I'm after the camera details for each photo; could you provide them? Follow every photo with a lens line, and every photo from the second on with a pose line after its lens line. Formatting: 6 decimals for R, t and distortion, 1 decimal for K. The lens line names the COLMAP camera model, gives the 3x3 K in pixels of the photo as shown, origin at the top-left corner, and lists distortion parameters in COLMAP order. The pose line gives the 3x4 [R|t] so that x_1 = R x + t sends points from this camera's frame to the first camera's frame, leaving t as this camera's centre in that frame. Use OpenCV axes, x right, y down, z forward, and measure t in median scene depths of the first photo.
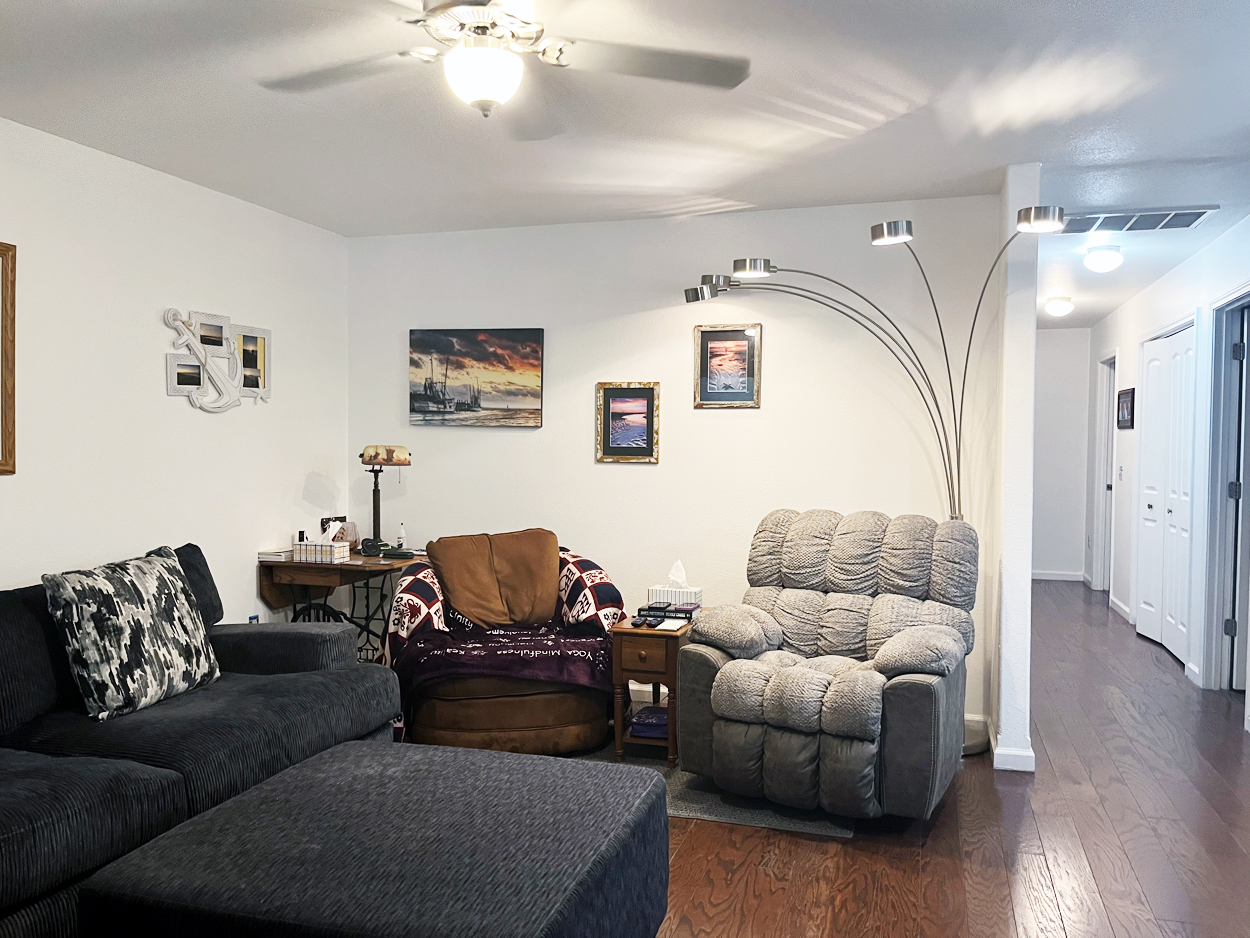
lens RADIAL K [[940.2, 0, 628.8], [0, 940.2, 467.7], [0, 0, 1]] dist [0.030316, -0.026287]
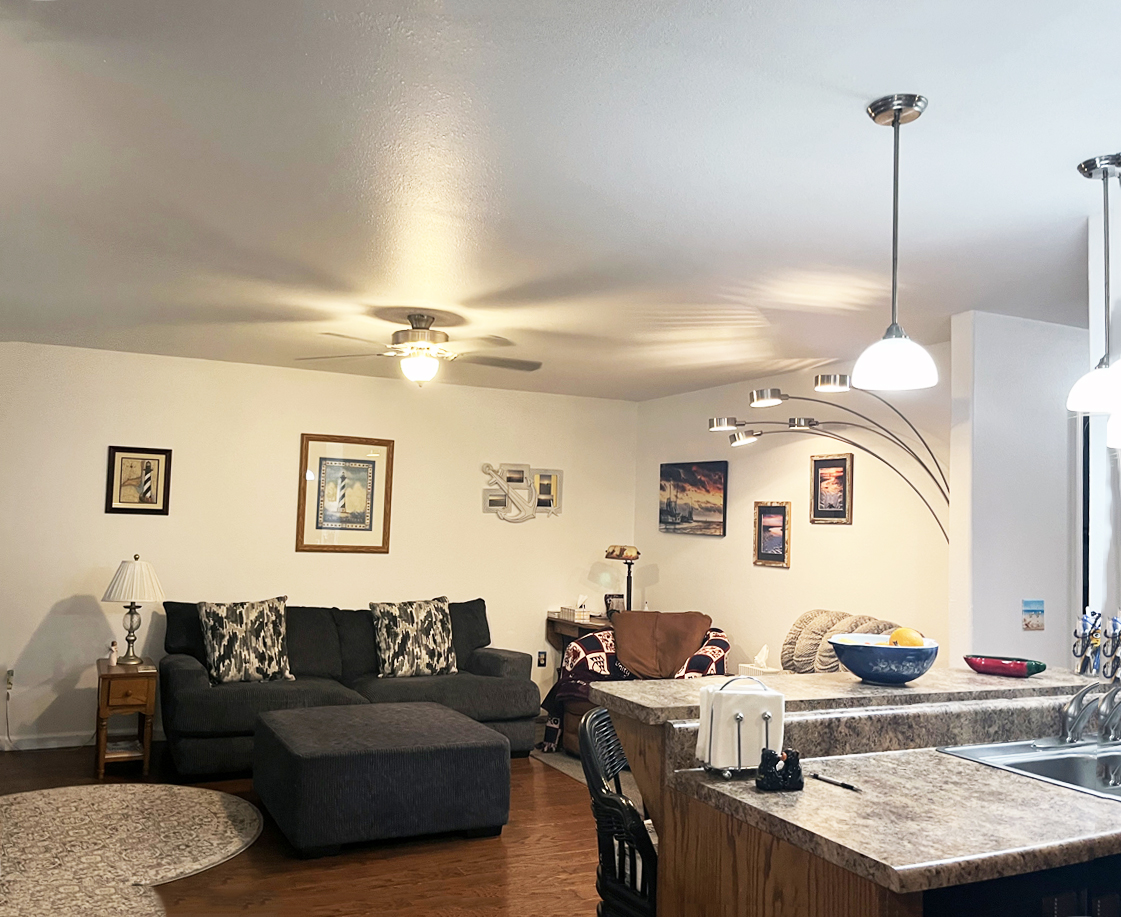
lens RADIAL K [[974.1, 0, 548.6], [0, 974.1, 456.8], [0, 0, 1]] dist [0.049637, -0.011155]
pose [[0.671178, -0.035794, -0.740431, 0.790368], [-0.048196, 0.994613, -0.091770, -0.016722], [0.739728, 0.097280, 0.665838, -0.101893]]
